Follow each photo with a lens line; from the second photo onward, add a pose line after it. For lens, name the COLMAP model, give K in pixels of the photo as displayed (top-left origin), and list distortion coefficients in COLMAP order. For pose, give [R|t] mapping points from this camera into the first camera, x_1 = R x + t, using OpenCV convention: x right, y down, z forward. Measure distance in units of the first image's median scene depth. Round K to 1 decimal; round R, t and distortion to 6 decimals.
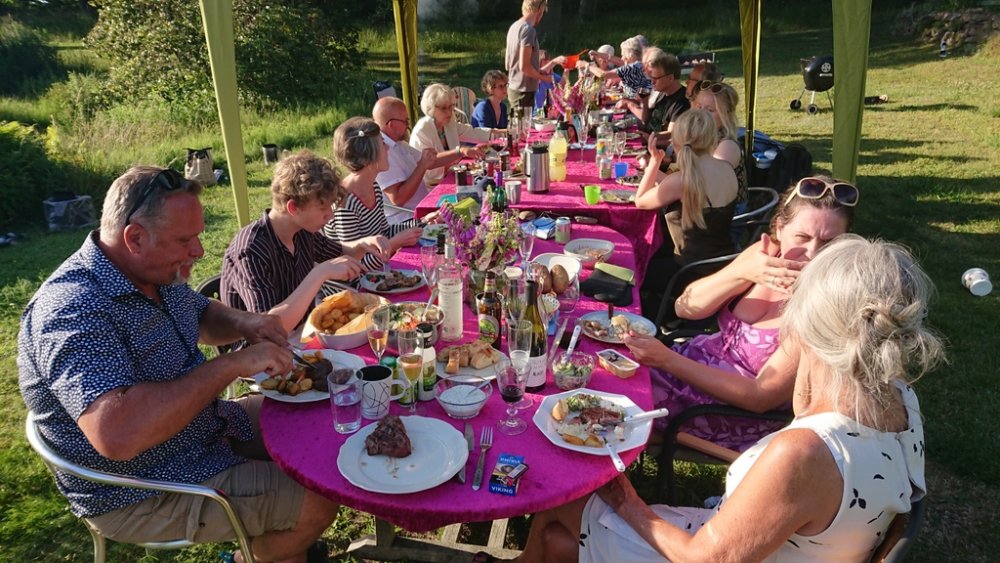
lens RADIAL K [[731.2, 0, 500.0], [0, 731.2, 281.5], [0, 0, 1]] dist [0.183176, -0.277666]
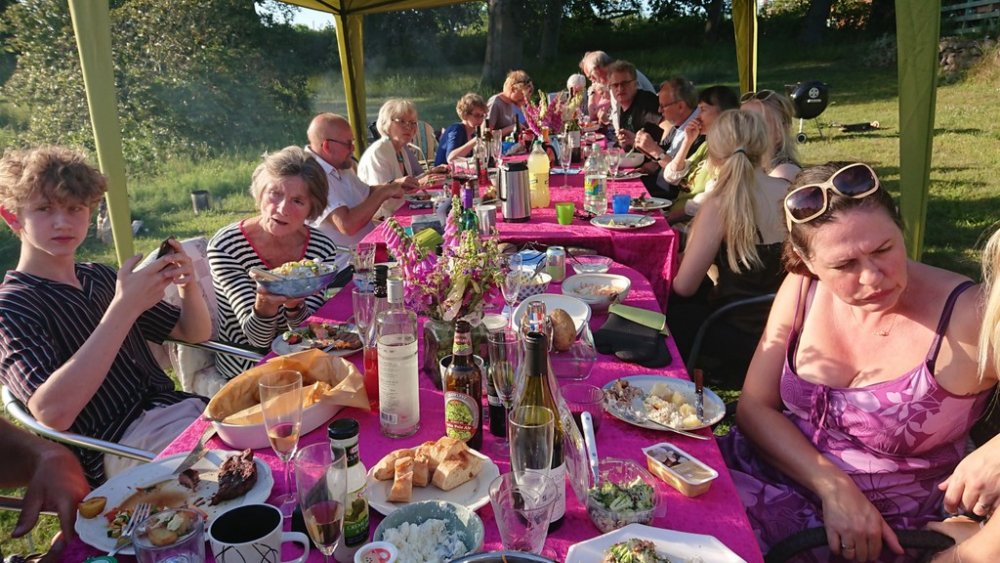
lens RADIAL K [[731.2, 0, 500.0], [0, 731.2, 281.5], [0, 0, 1]] dist [0.183176, -0.277666]
pose [[0.998293, -0.033476, 0.047857, -0.004701], [0.036951, 0.996596, -0.073693, -0.000042], [-0.045227, 0.075336, 0.996132, 0.187533]]
